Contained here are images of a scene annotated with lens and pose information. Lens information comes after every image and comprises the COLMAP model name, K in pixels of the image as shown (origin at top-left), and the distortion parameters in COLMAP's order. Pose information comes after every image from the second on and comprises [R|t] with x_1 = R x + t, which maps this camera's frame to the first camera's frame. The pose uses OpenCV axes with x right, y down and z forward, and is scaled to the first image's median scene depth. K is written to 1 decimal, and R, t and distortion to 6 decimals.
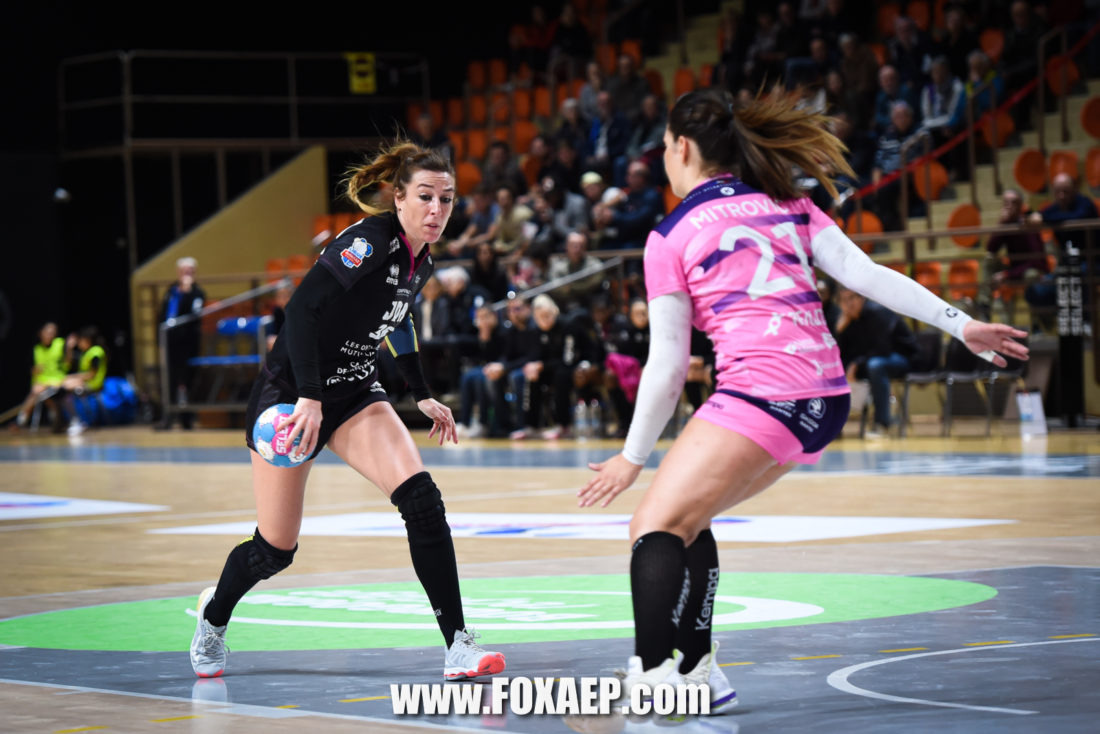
lens RADIAL K [[4315.0, 0, 550.0], [0, 4315.0, 367.0], [0, 0, 1]] dist [-0.030972, -0.268479]
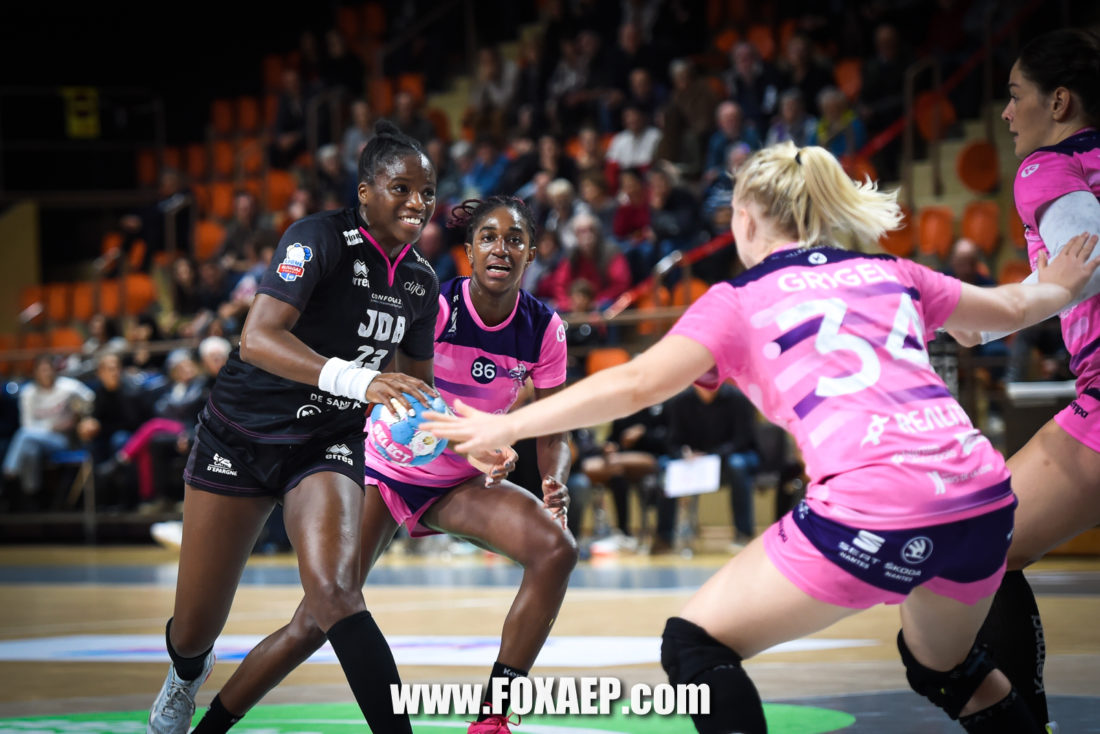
lens RADIAL K [[3753.7, 0, 550.0], [0, 3753.7, 367.0], [0, 0, 1]] dist [0.120704, 4.237747]
pose [[0.995976, 0.000101, 0.089623, -0.019411], [0.001987, 0.999729, -0.023209, -0.002519], [-0.089601, 0.023293, 0.995705, 0.279792]]
